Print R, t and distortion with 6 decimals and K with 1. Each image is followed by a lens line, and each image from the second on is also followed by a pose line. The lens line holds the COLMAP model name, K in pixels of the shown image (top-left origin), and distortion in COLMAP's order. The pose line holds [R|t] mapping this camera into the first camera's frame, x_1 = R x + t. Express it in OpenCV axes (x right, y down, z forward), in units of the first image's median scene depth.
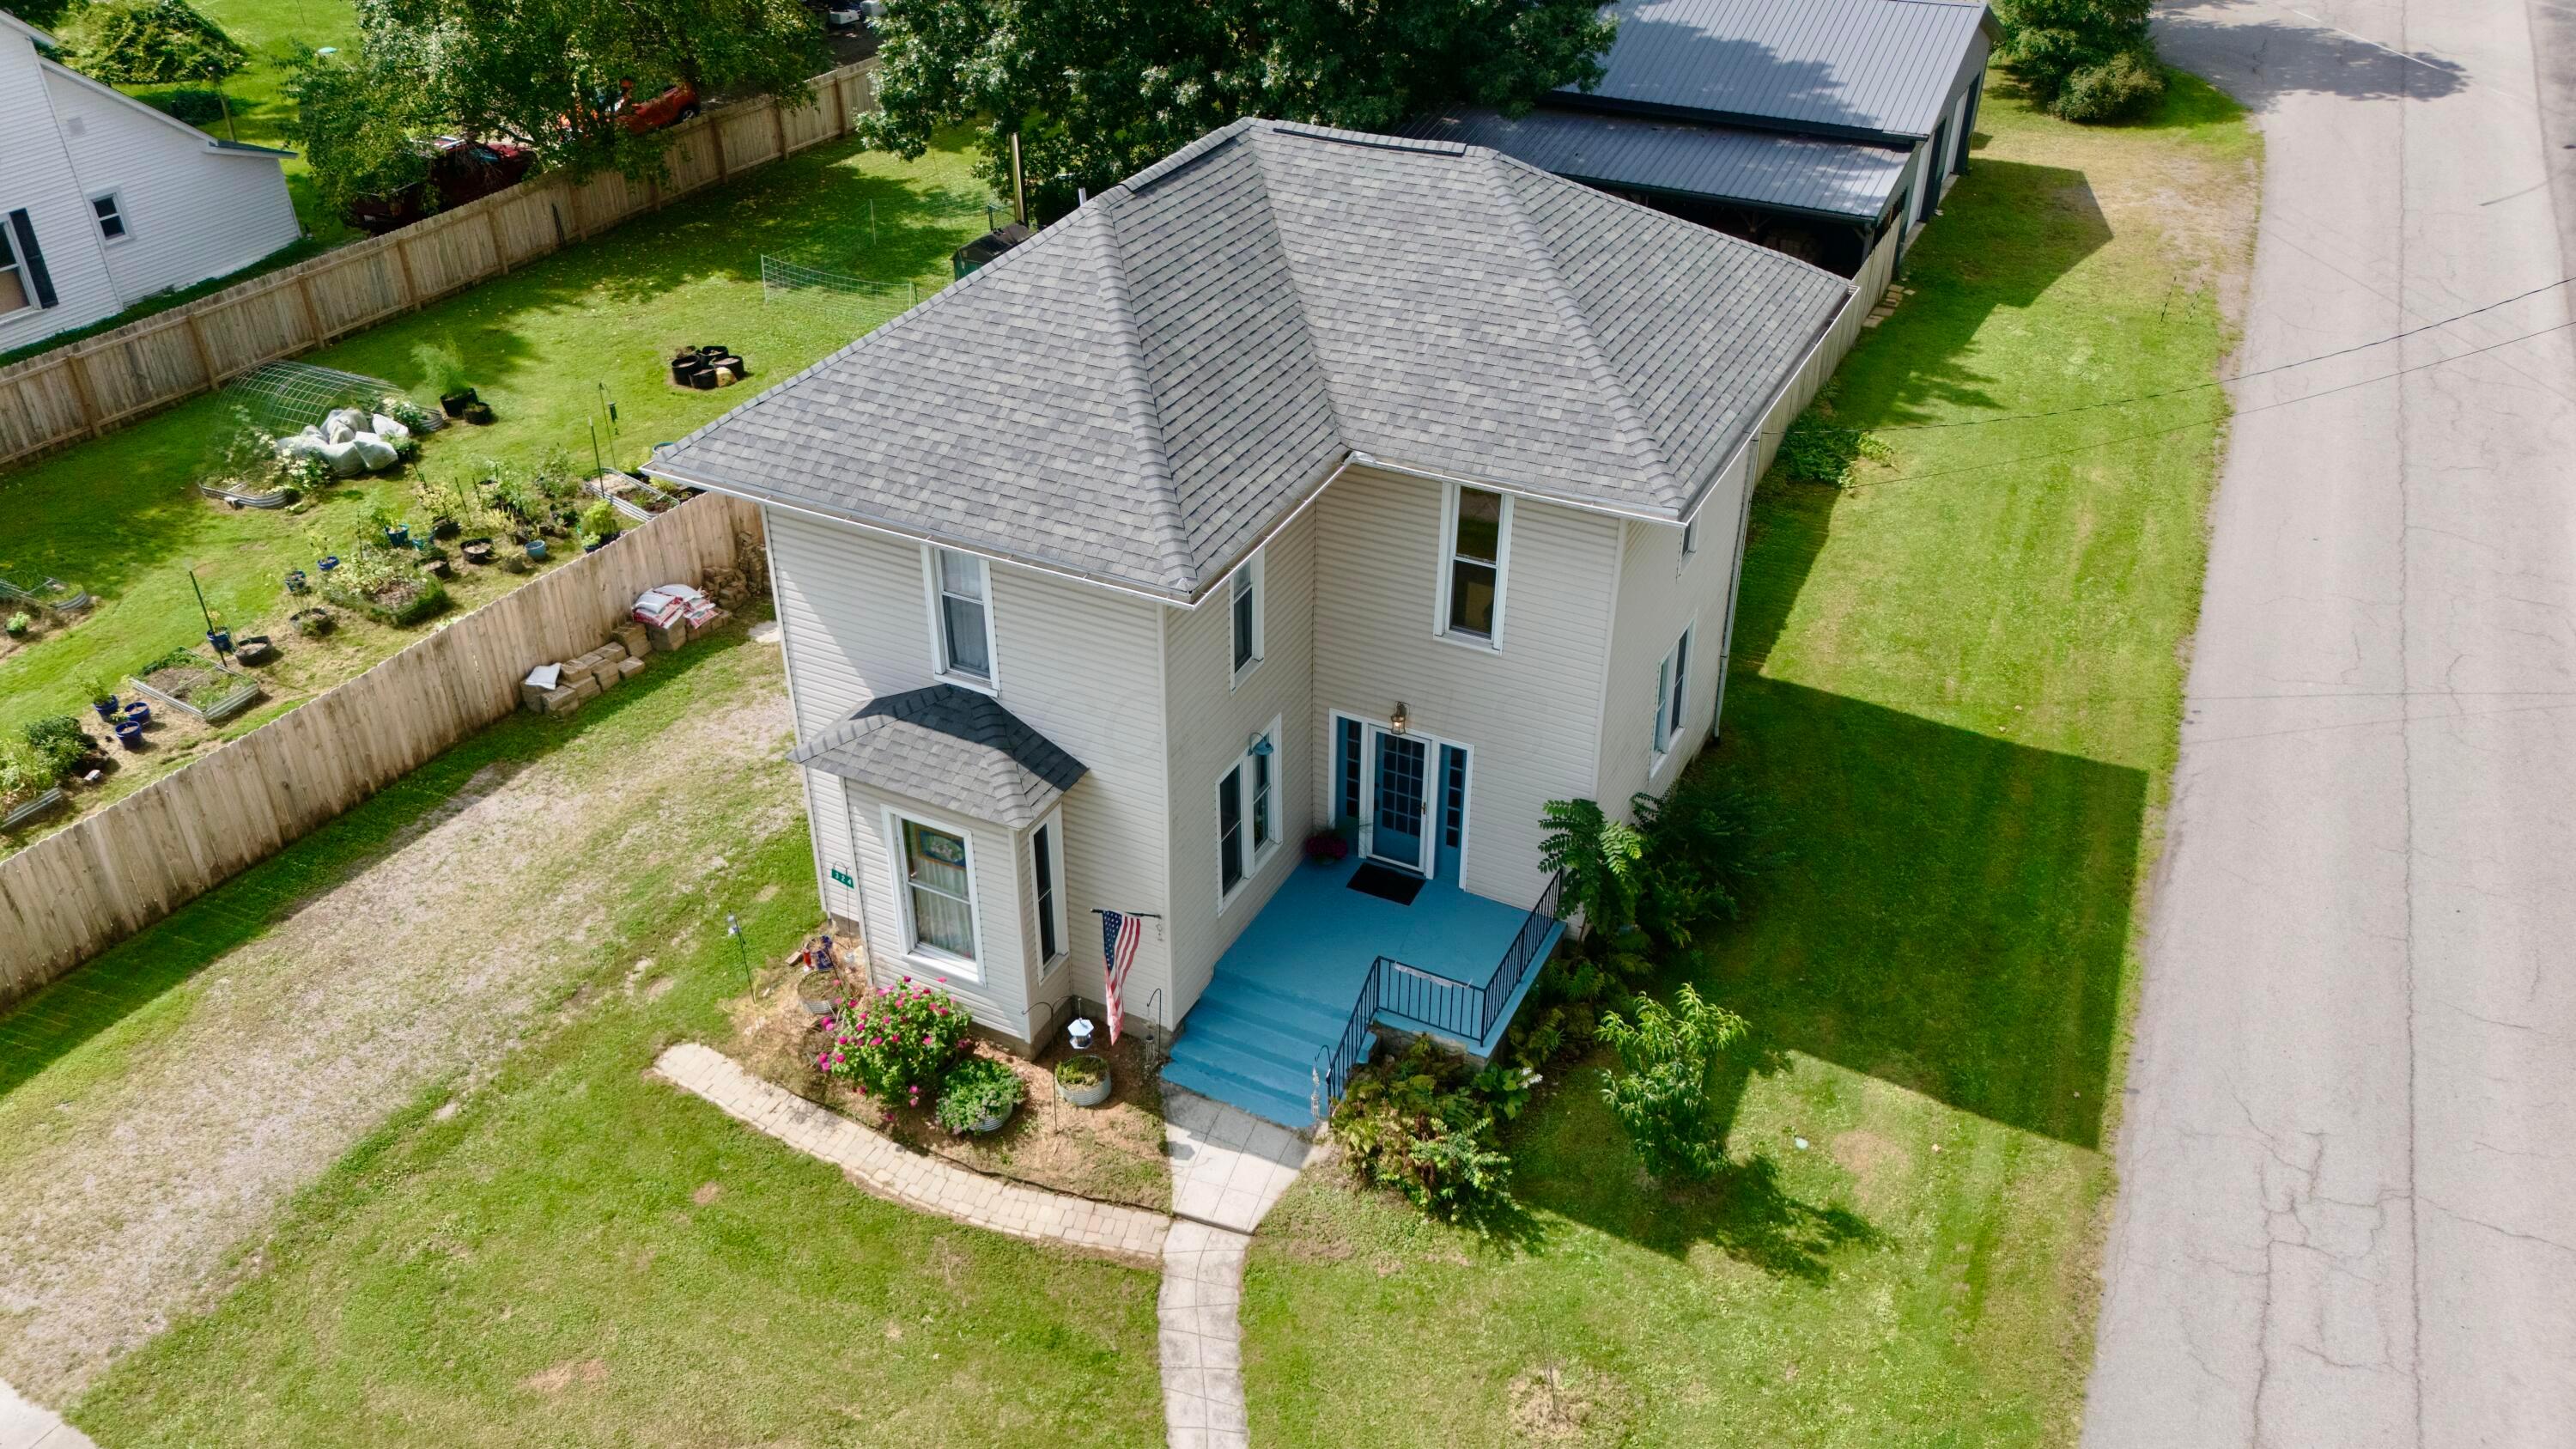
lens RADIAL K [[1913.6, 0, 1291.7], [0, 1913.6, 715.5], [0, 0, 1]] dist [0.053244, -0.005547]
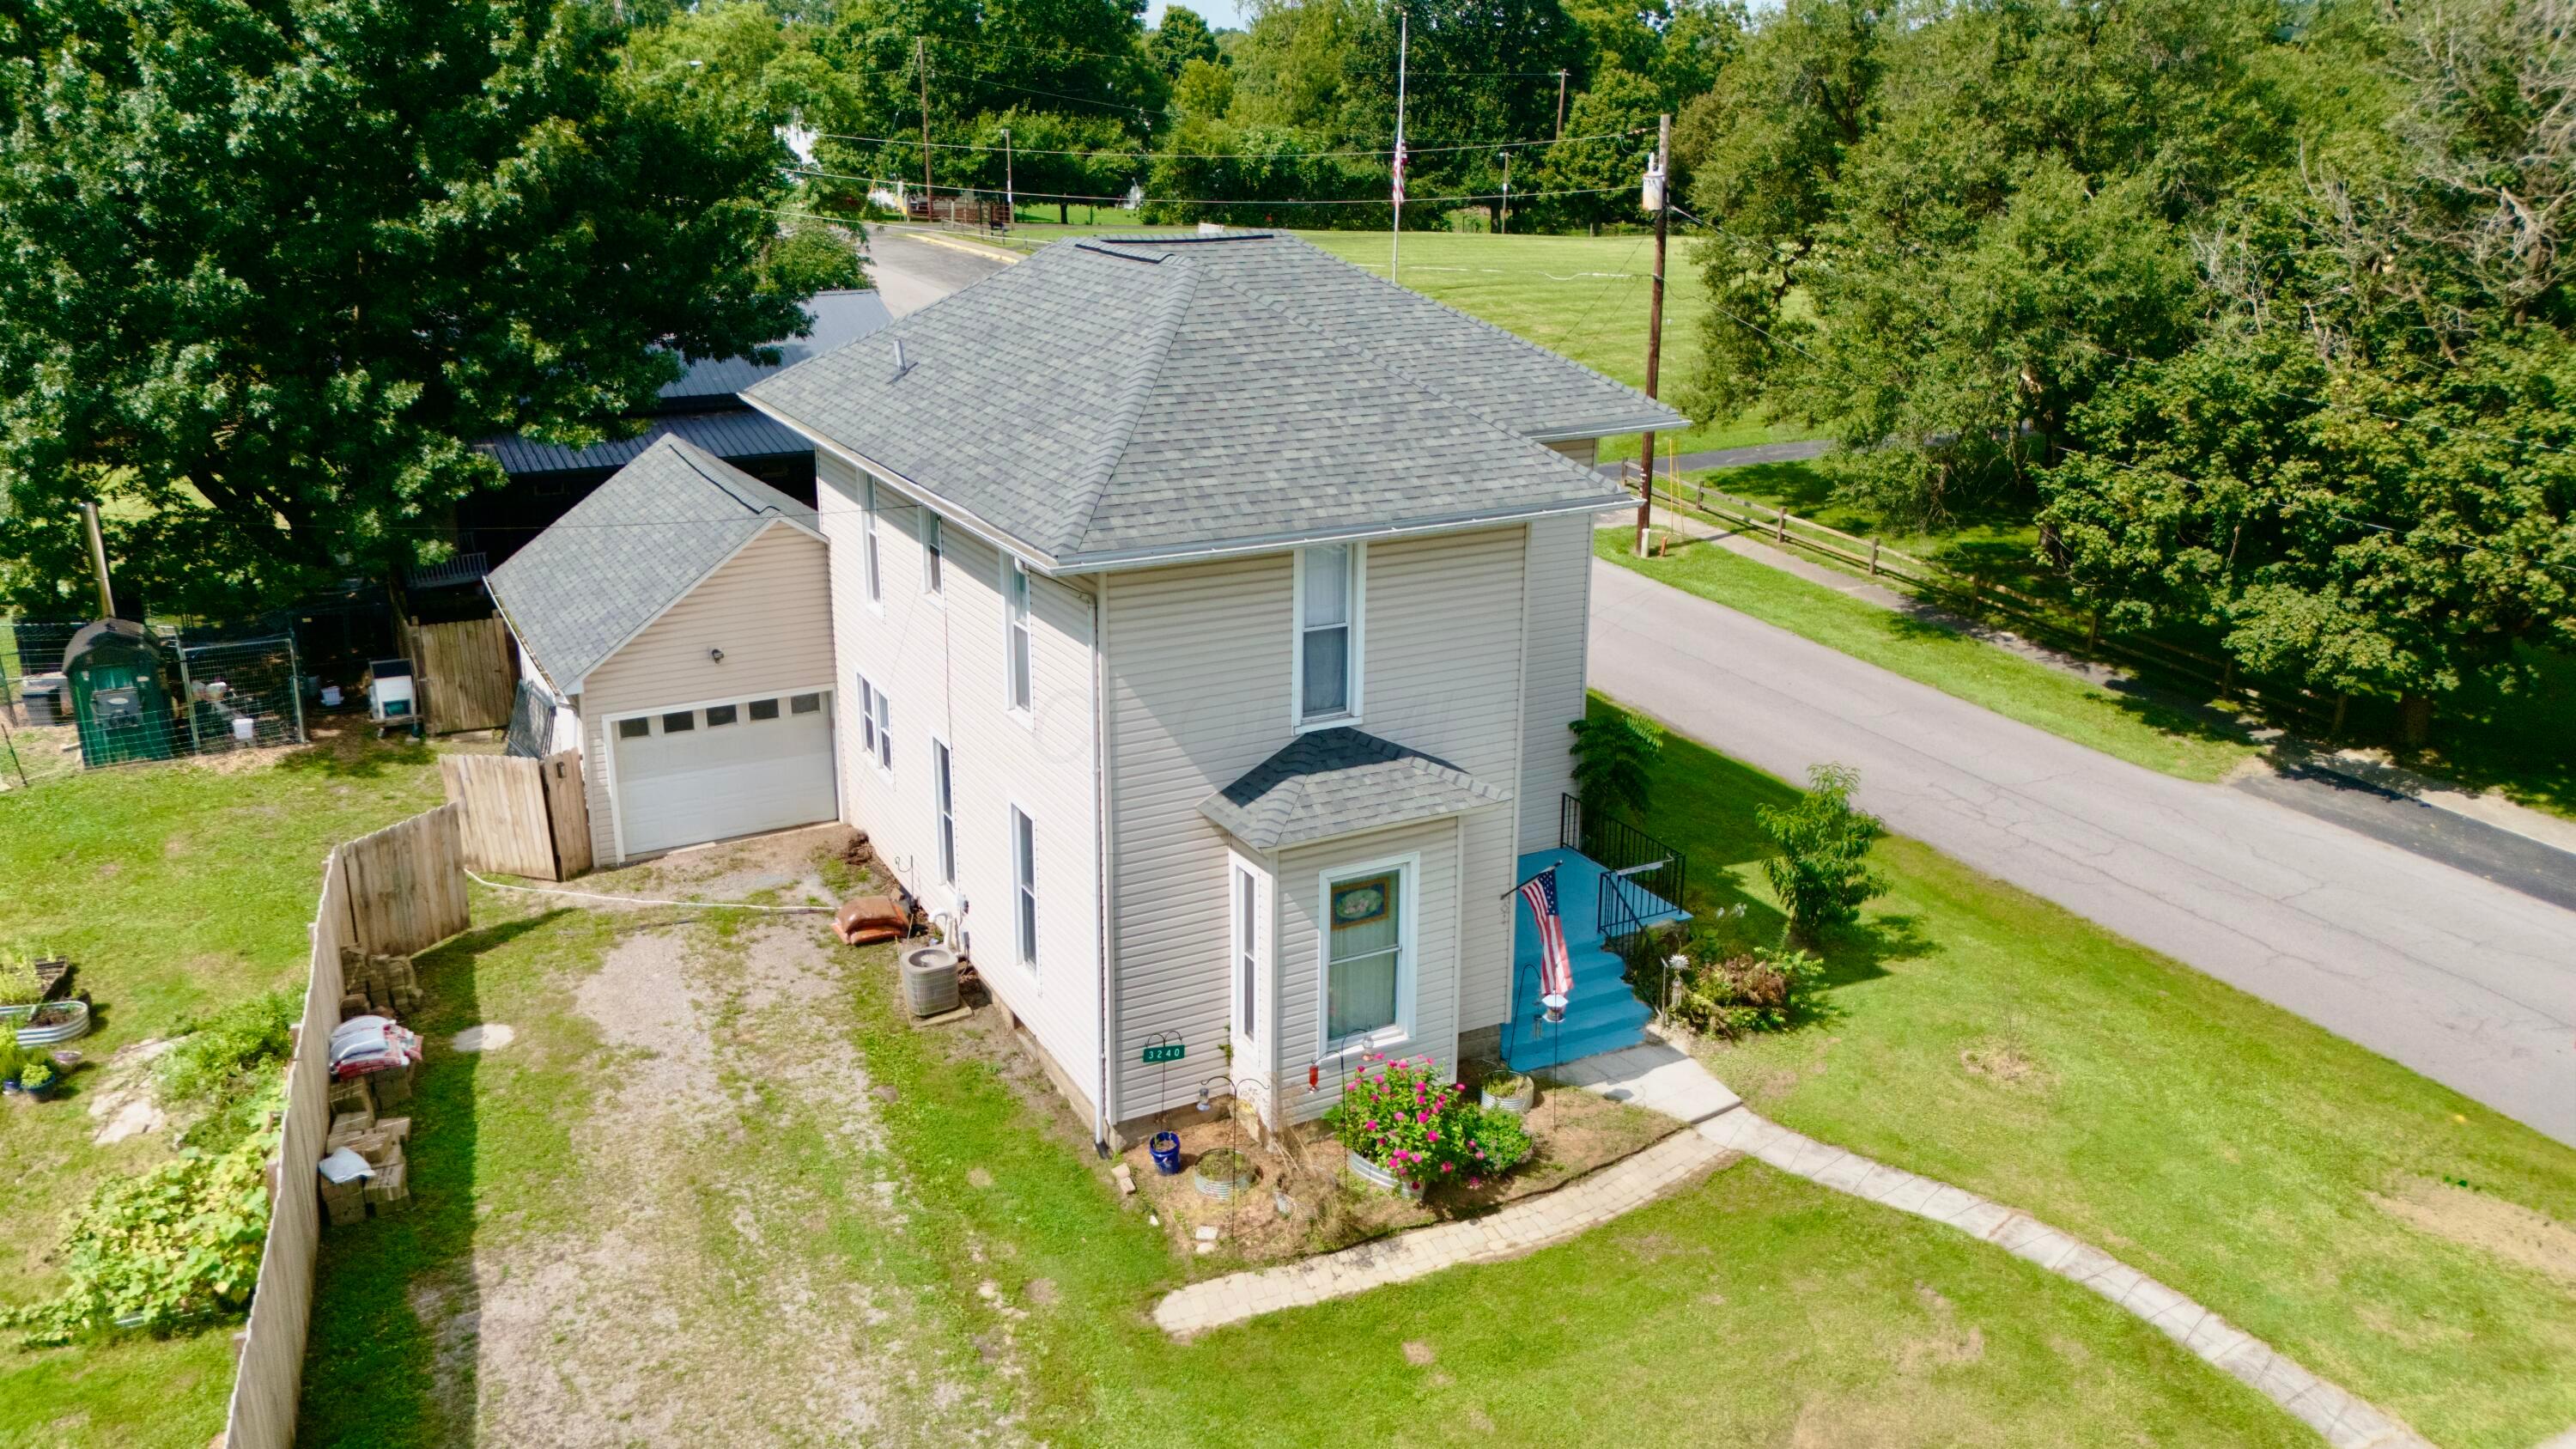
lens RADIAL K [[1866.3, 0, 1288.0], [0, 1866.3, 724.5], [0, 0, 1]] dist [0.046889, -0.002312]
pose [[0.573648, -0.247084, 0.780946, -0.842777], [0.431578, 0.901516, -0.031787, 0.003457], [-0.696181, 0.355274, 0.623789, 0.404234]]
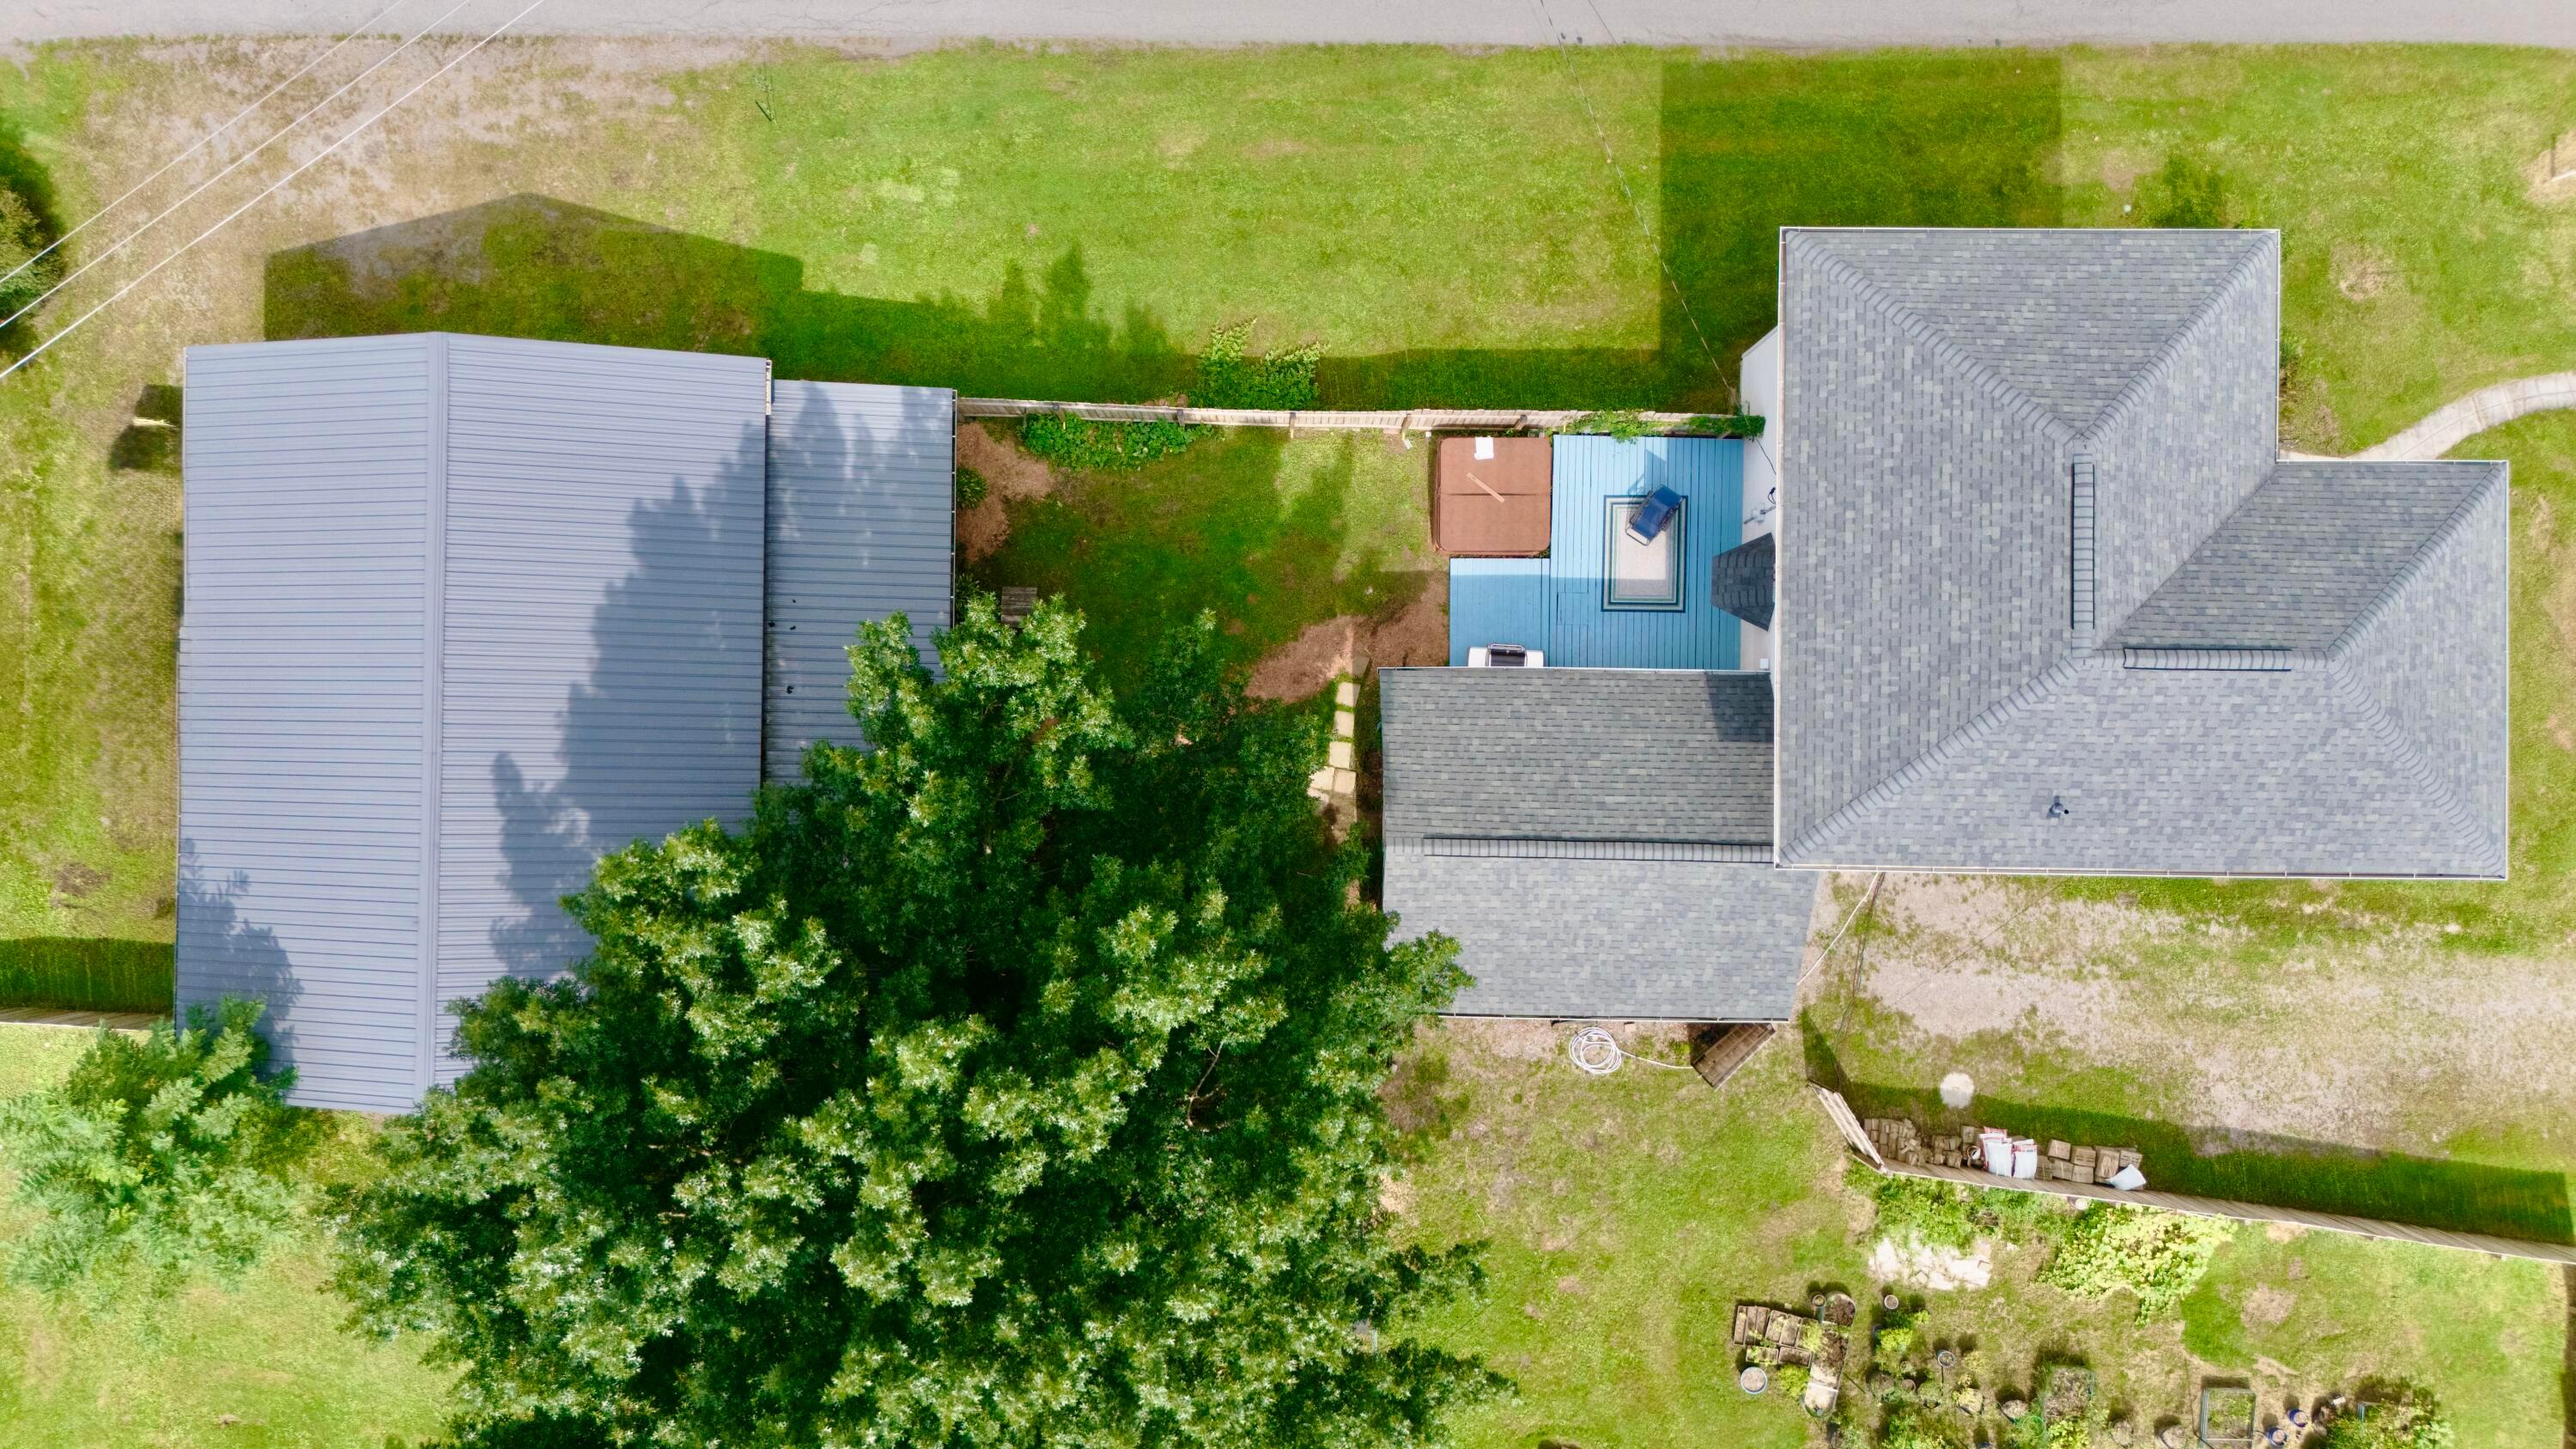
lens RADIAL K [[1913.6, 0, 1291.7], [0, 1913.6, 715.5], [0, 0, 1]] dist [0.053244, -0.005547]
pose [[-0.429738, -0.902953, 0.001164, 0.167863], [0.476717, -0.225786, 0.849565, -1.669522], [-0.766855, 0.365645, 0.527482, 0.794830]]
